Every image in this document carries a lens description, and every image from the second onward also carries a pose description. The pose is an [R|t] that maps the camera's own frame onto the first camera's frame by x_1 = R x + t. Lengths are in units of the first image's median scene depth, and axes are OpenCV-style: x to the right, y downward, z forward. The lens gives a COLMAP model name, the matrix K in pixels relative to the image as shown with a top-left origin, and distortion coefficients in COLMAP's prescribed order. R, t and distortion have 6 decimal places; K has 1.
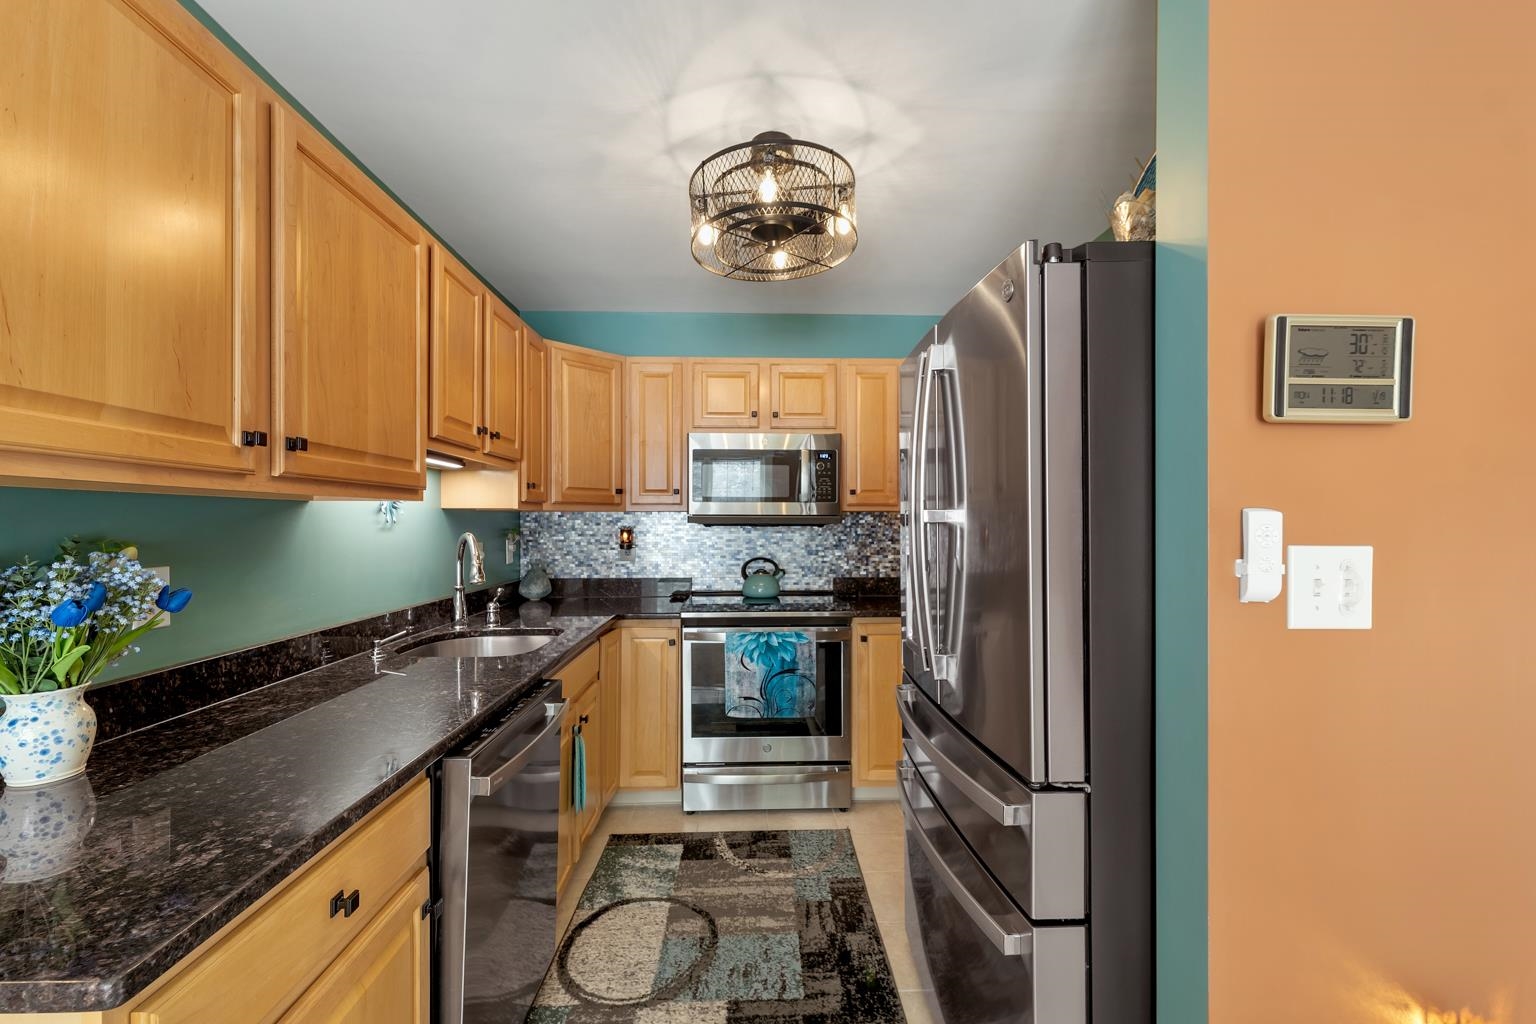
lens RADIAL K [[649.1, 0, 768.1], [0, 649.1, 520.6], [0, 0, 1]] dist [-0.000248, -0.000230]
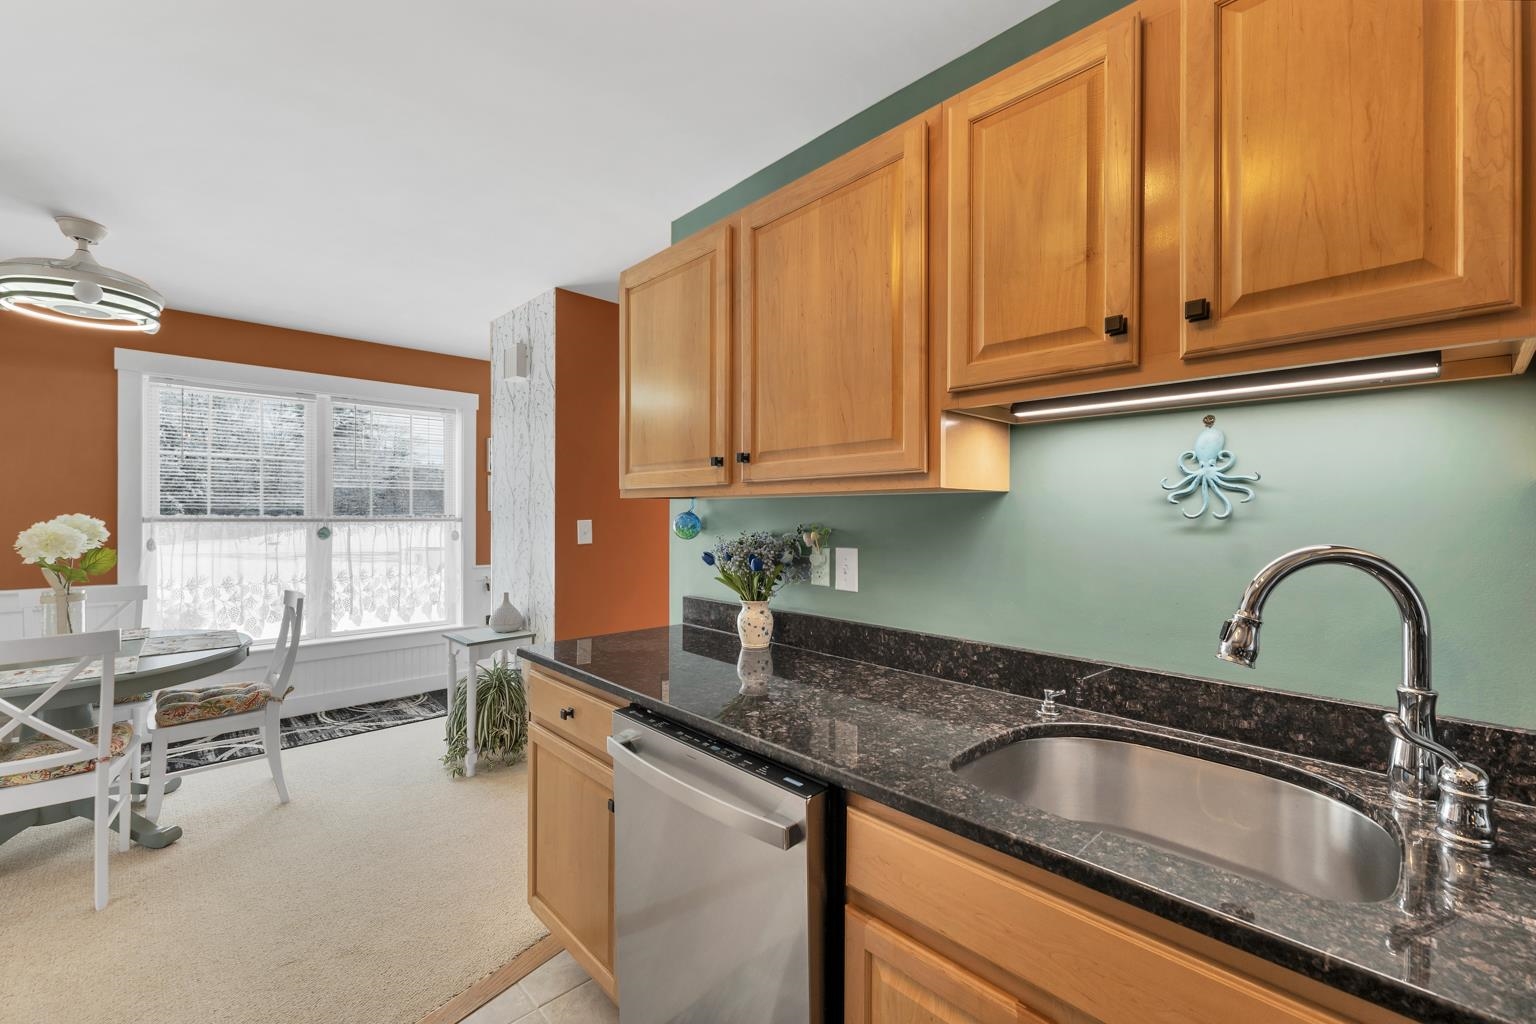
lens RADIAL K [[649.1, 0, 763.0], [0, 649.1, 506.3], [0, 0, 1]] dist [-0.000248, -0.000230]
pose [[-0.761054, -0.003633, -0.648678, 0.089787], [-0.000598, 0.999988, -0.004899, -0.006712], [0.648688, -0.003341, -0.761047, 1.671803]]
